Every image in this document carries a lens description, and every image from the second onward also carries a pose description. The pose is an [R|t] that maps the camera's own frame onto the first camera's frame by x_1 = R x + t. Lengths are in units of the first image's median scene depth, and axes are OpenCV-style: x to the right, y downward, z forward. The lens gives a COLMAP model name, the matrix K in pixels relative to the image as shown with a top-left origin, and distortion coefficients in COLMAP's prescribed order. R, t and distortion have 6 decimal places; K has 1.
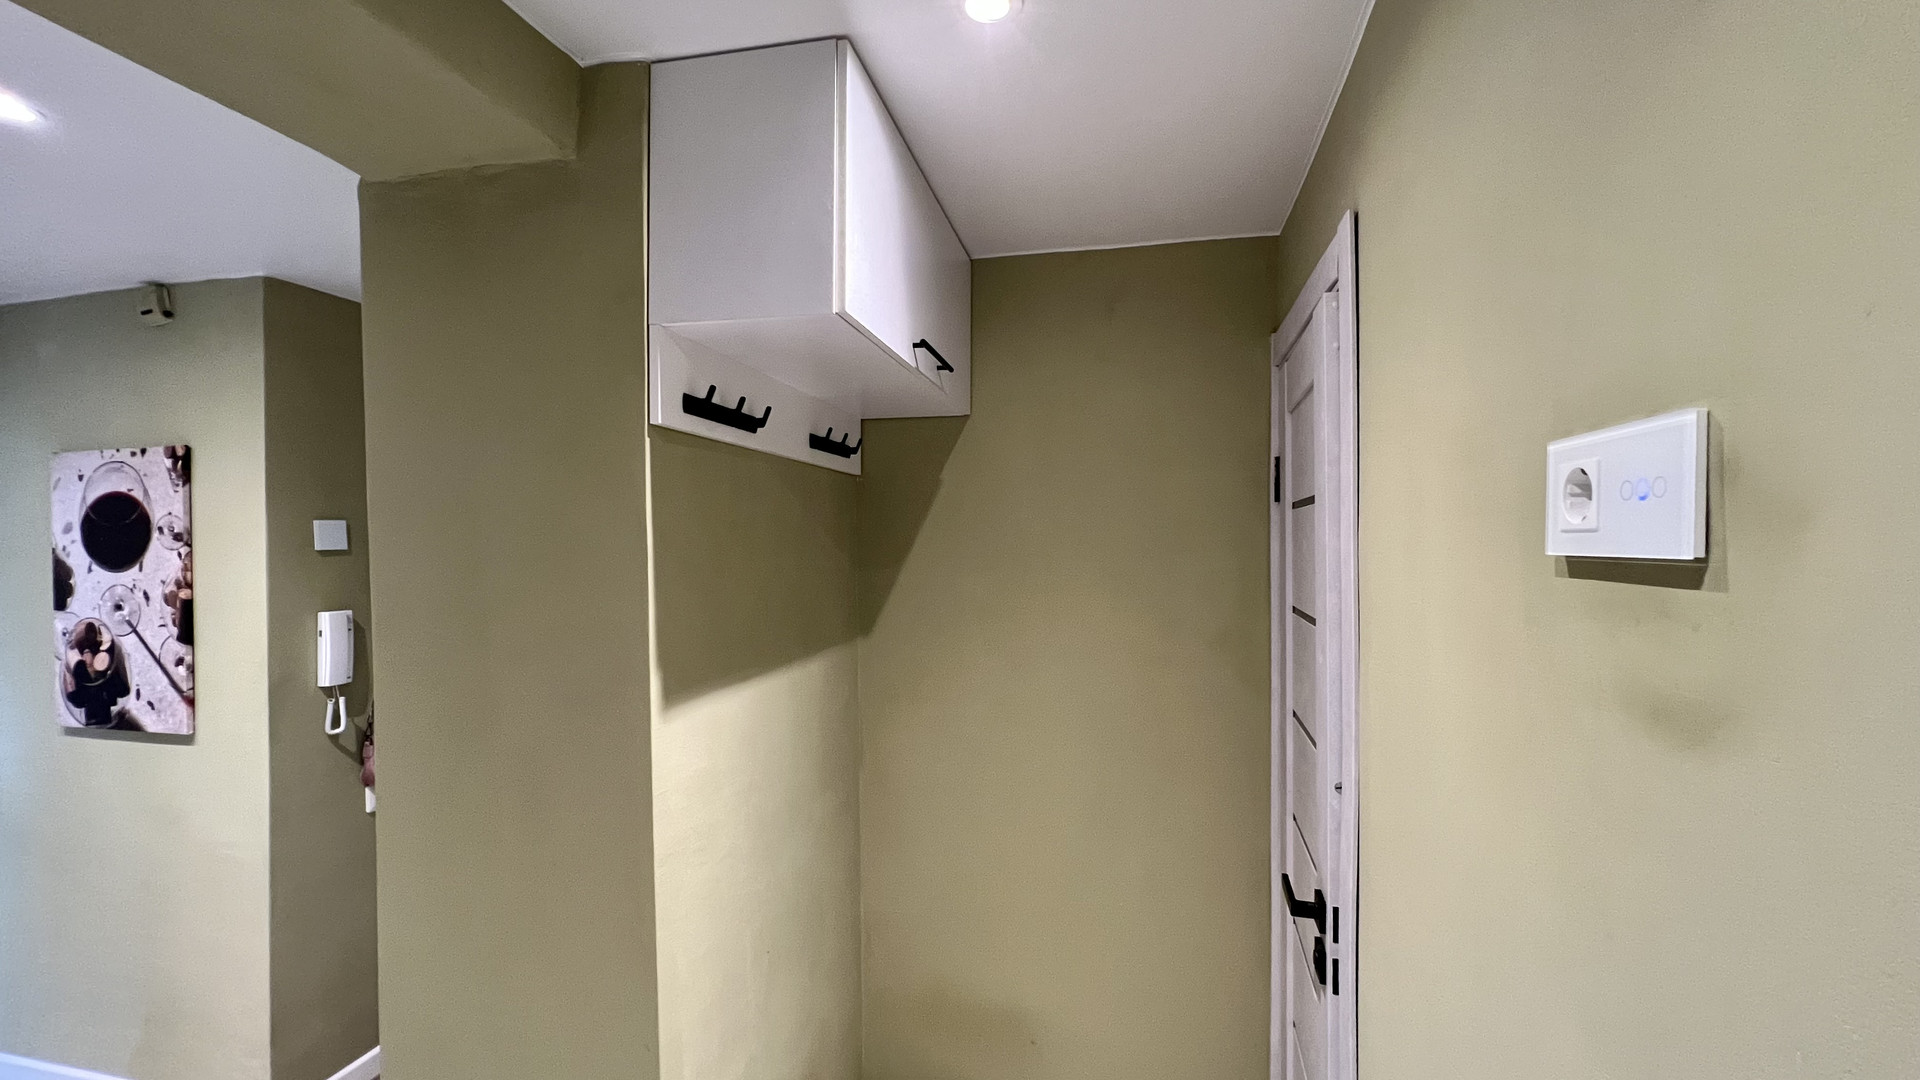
lens RADIAL K [[773.3, 0, 964.9], [0, 773.3, 541.1], [0, 0, 1]] dist [-0.000887, 0.000919]
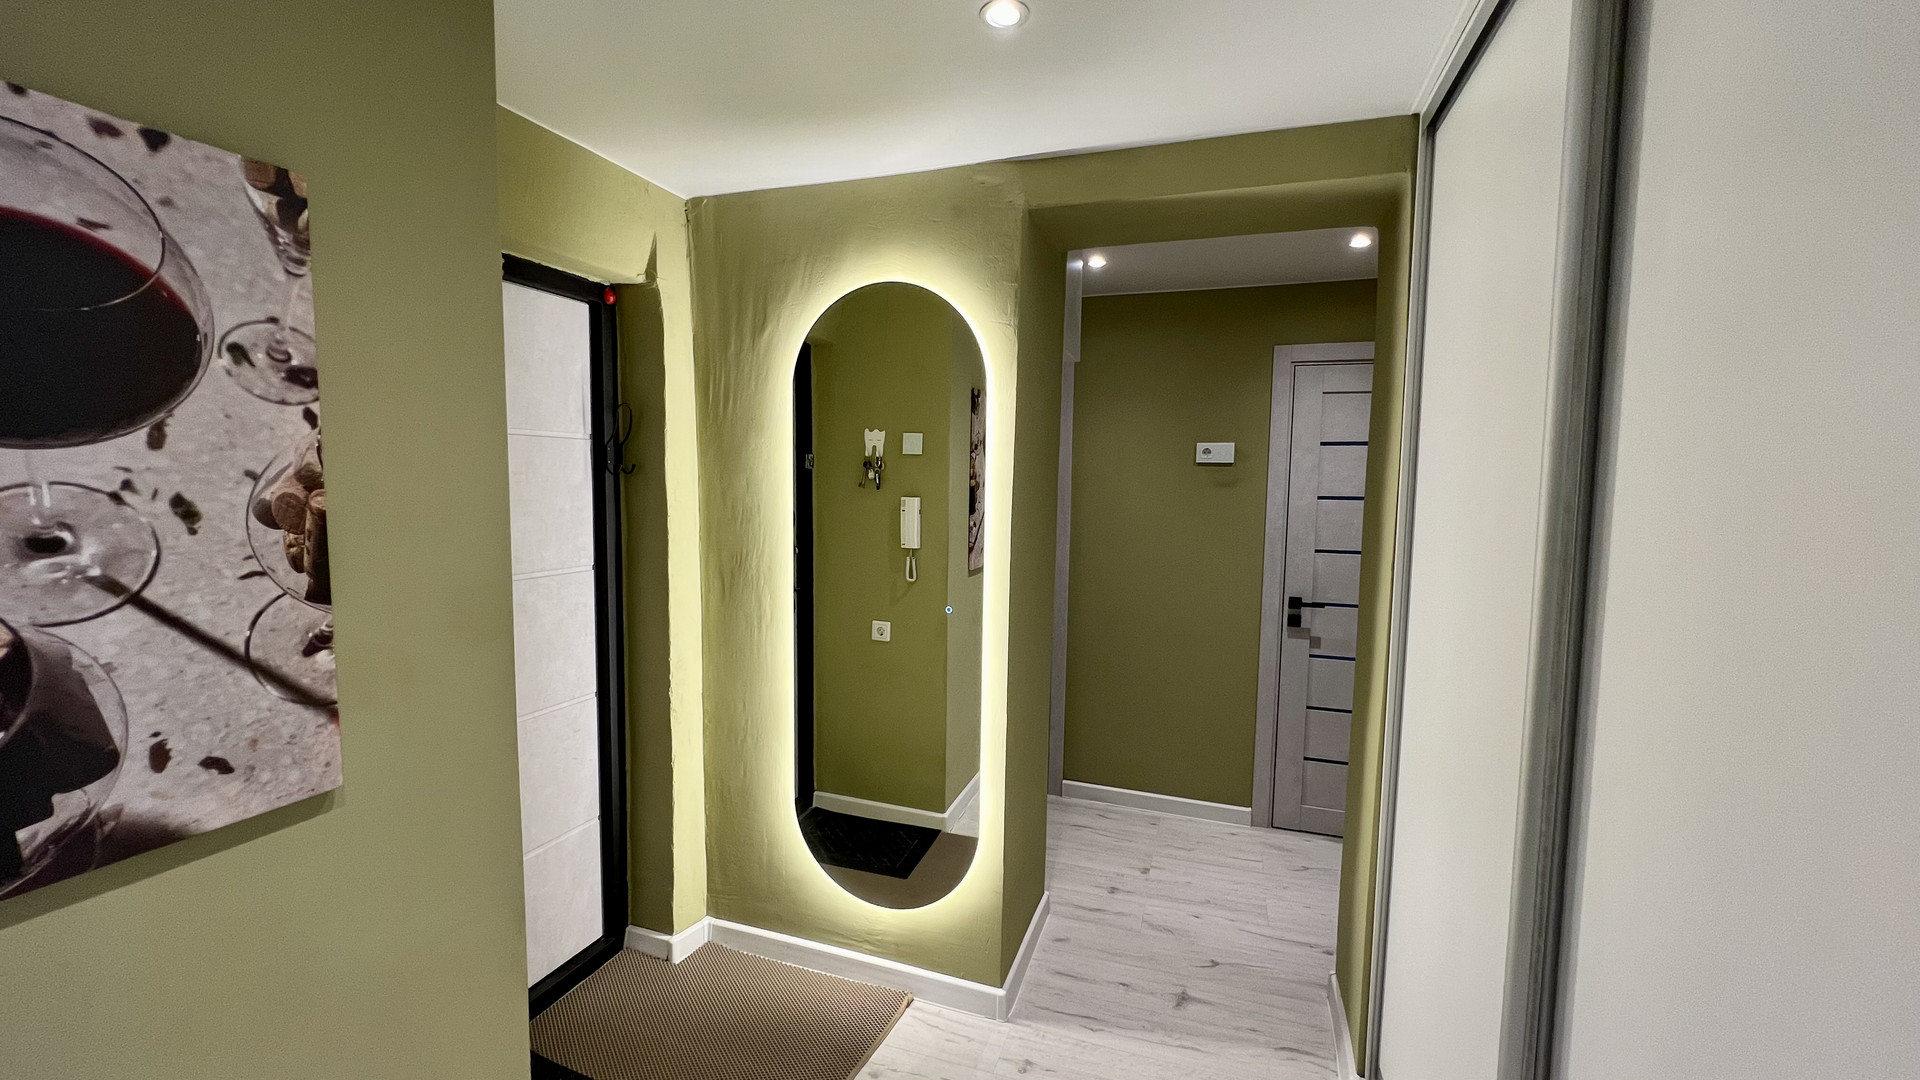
lens RADIAL K [[773.3, 0, 964.9], [0, 773.3, 541.1], [0, 0, 1]] dist [-0.000887, 0.000919]
pose [[0.123609, -0.072824, 0.989655, -1.418309], [-0.013329, 0.997092, 0.075036, 0.051891], [-0.992242, -0.022466, 0.122278, 0.545019]]
